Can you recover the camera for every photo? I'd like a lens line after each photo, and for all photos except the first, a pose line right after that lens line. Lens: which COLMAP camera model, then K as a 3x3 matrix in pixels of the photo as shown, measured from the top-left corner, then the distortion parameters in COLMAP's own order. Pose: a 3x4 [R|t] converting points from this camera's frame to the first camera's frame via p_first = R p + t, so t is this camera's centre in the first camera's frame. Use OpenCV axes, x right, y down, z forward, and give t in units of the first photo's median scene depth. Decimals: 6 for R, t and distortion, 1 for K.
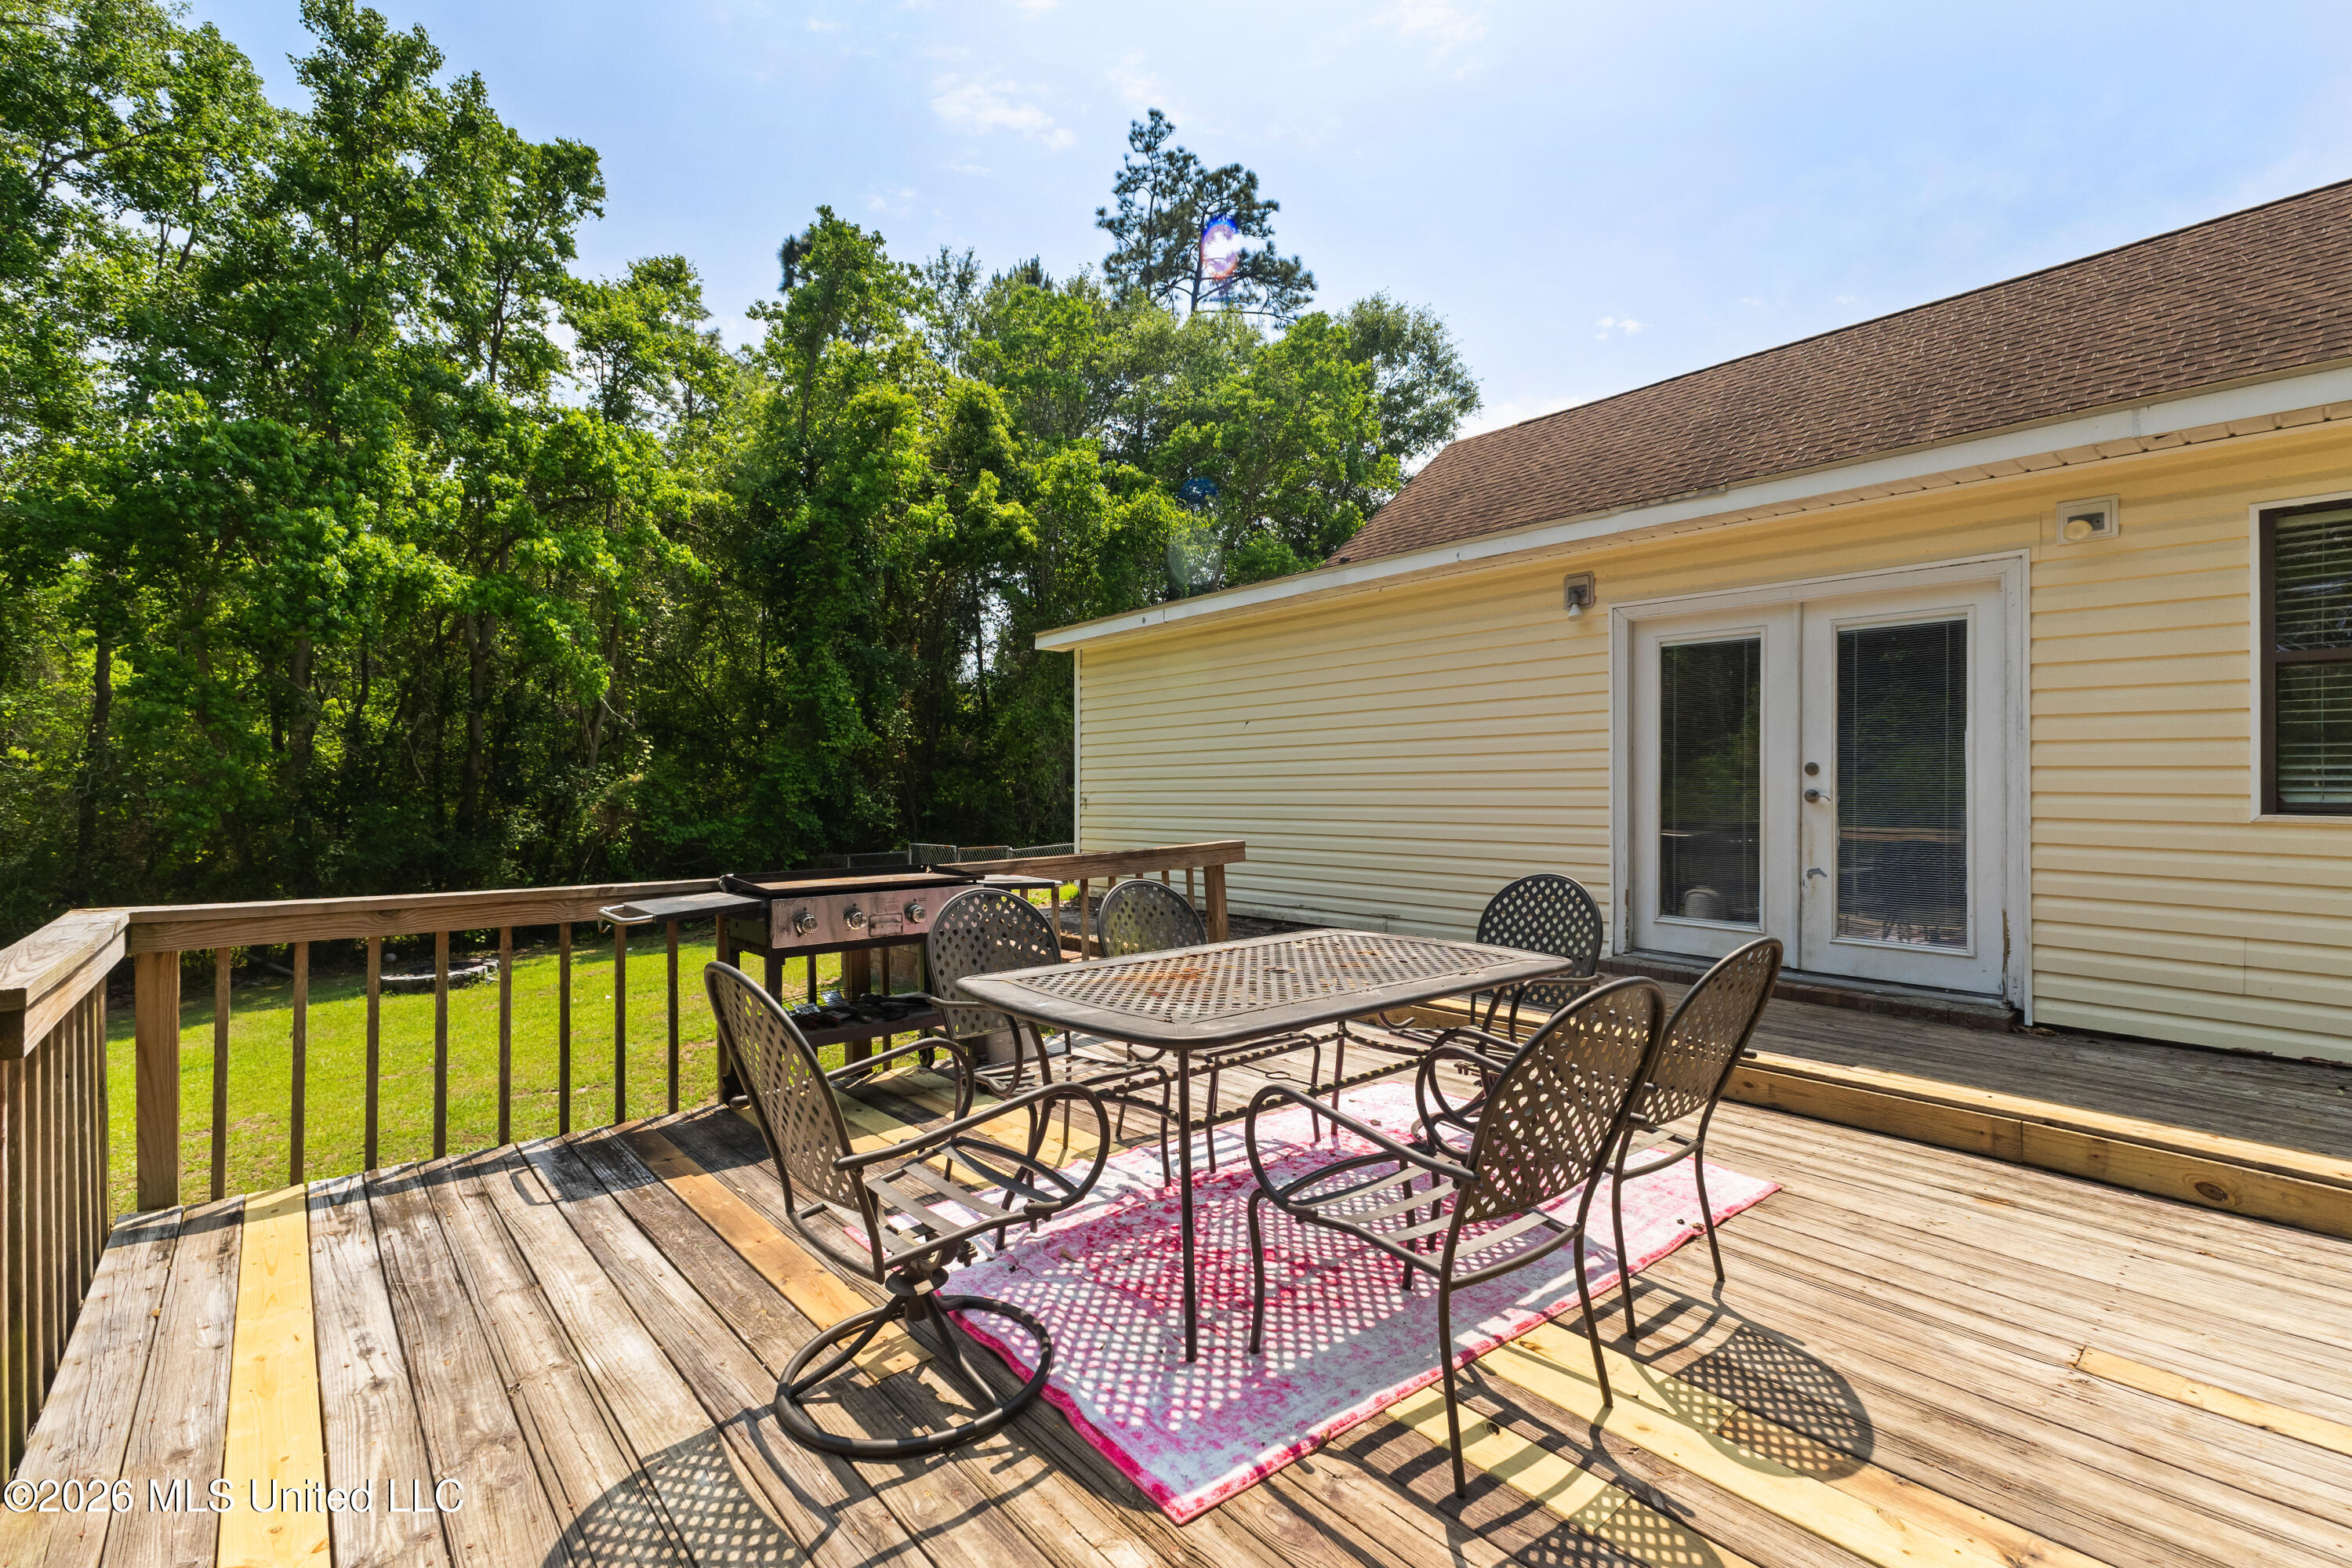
lens RADIAL K [[1031.8, 0, 1172.7], [0, 1031.8, 762.3], [0, 0, 1]] dist [0.013600, -0.002789]
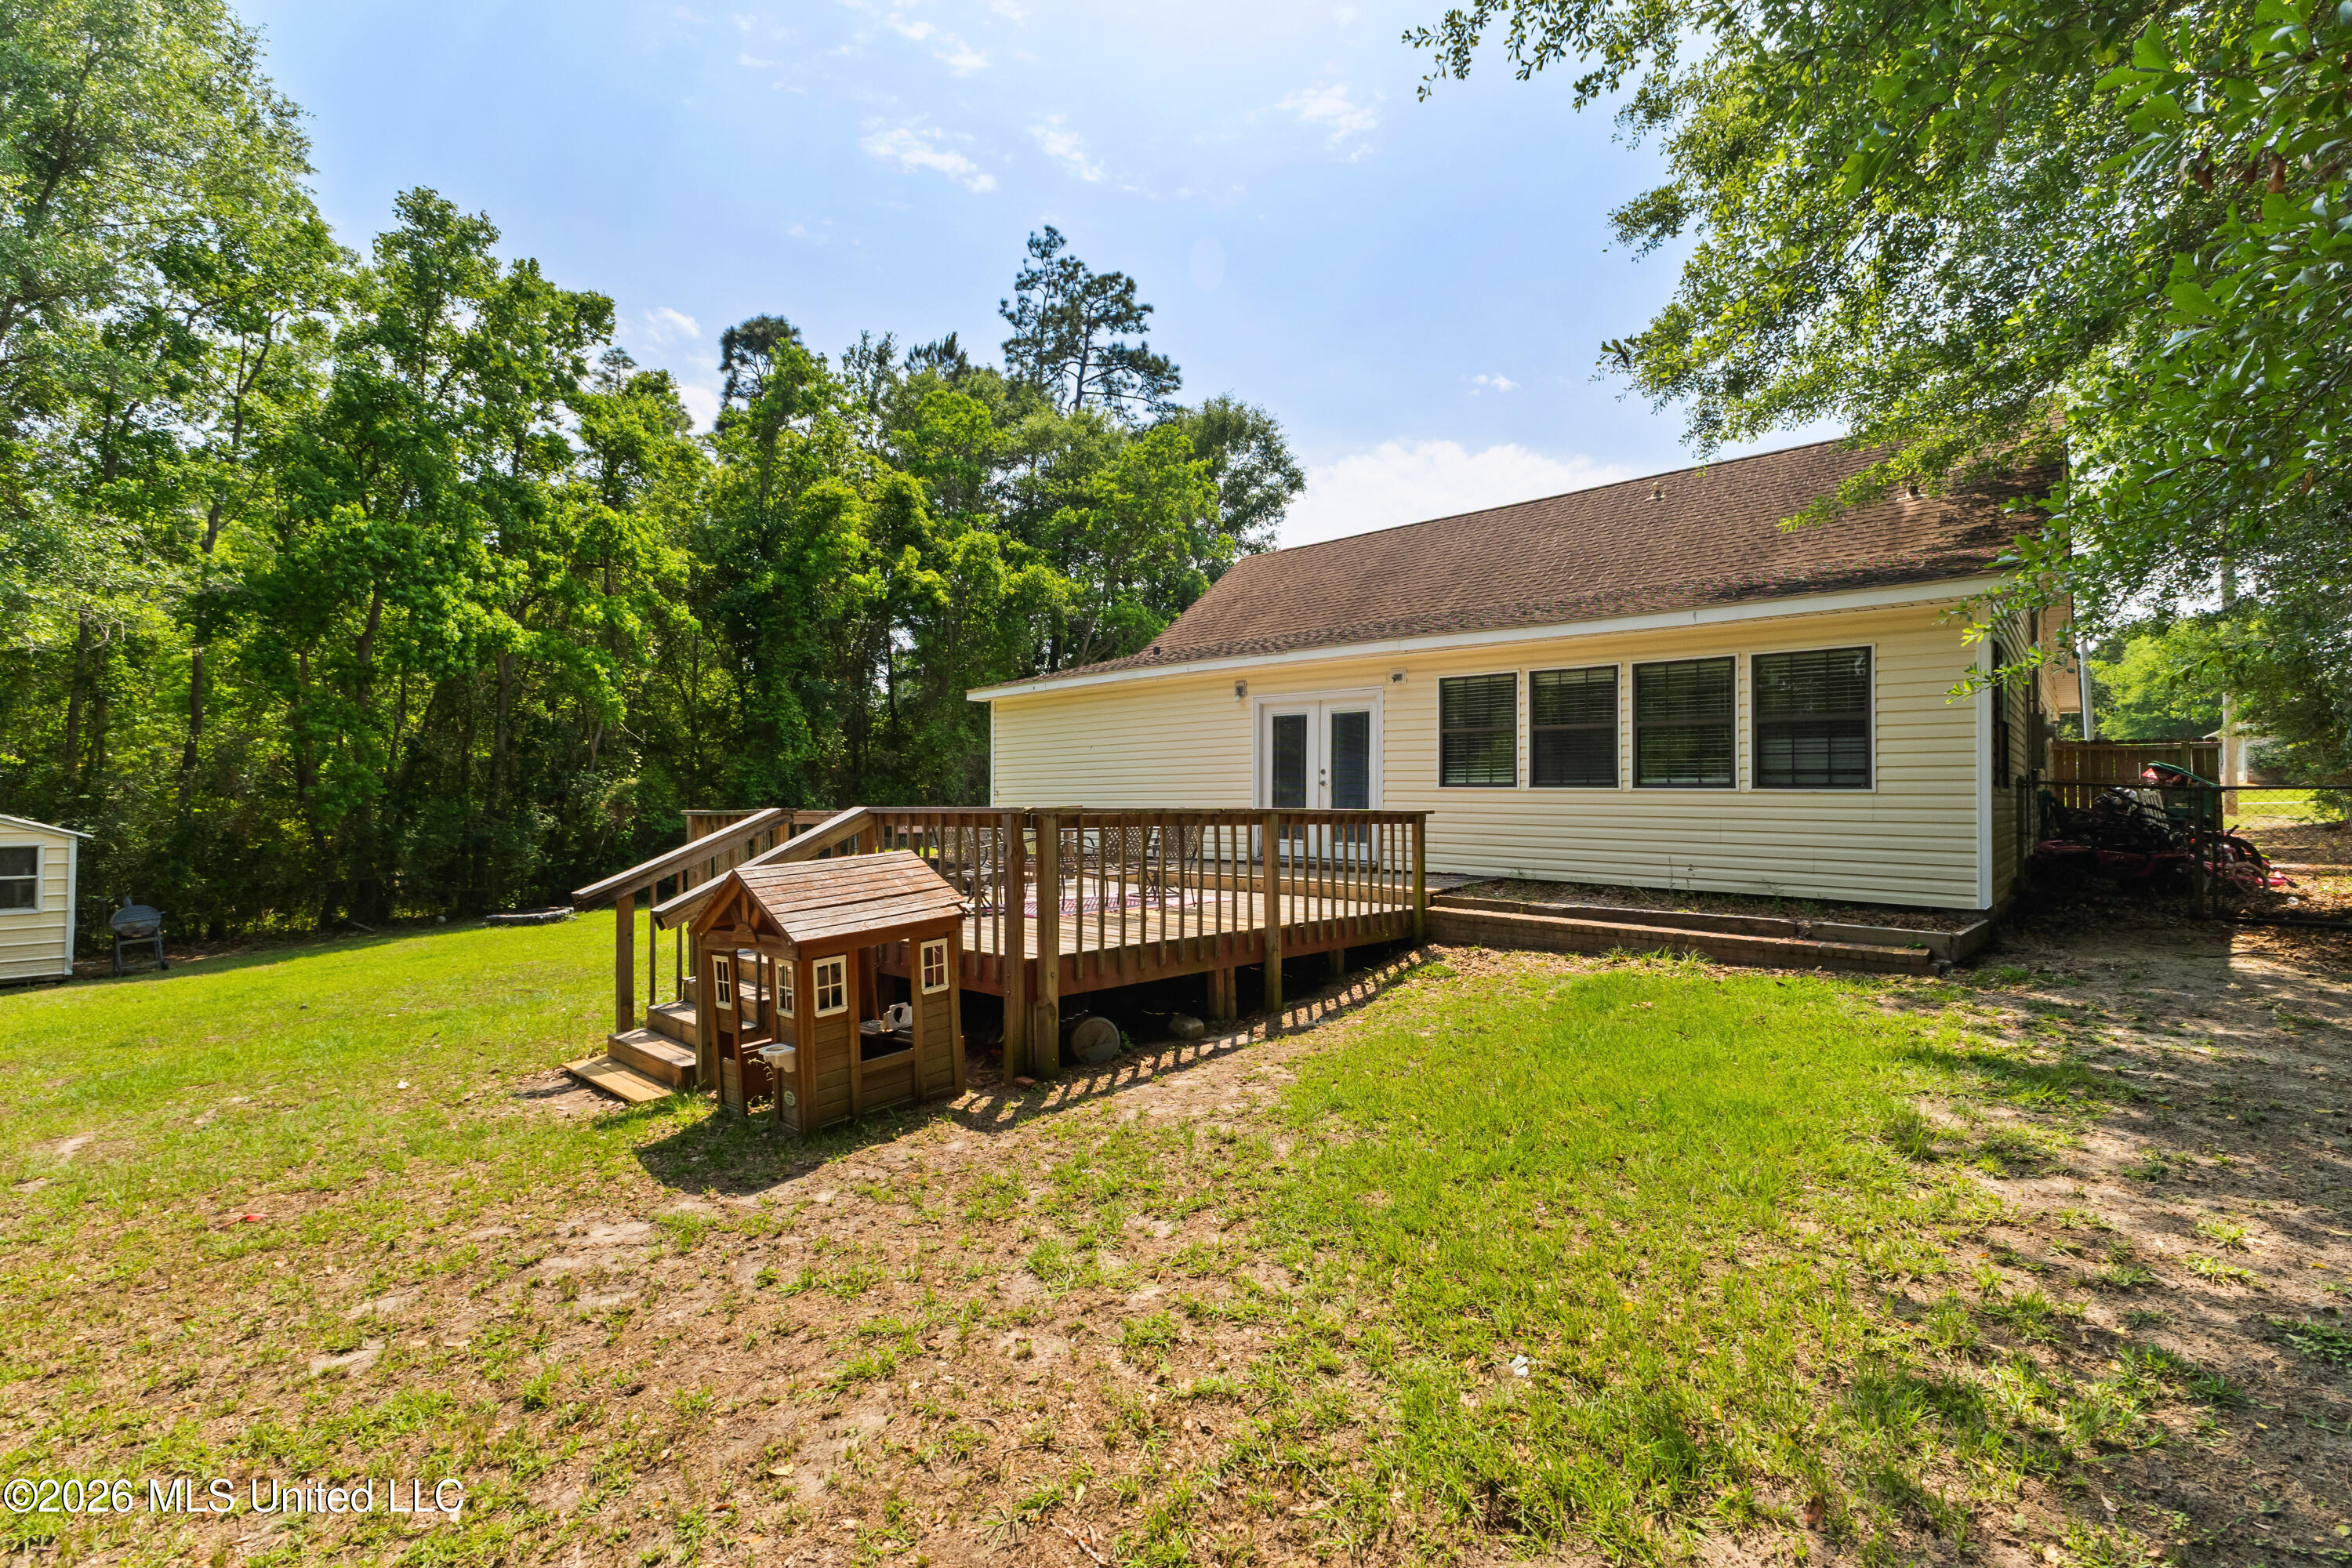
lens RADIAL K [[1031.8, 0, 1173.7], [0, 1031.8, 768.5], [0, 0, 1]] dist [0.013600, -0.002789]
pose [[0.994643, 0.009642, 0.102922, 0.018711], [-0.009015, 0.999938, -0.006564, 0.002697], [-0.102979, 0.005601, 0.994668, -0.330896]]
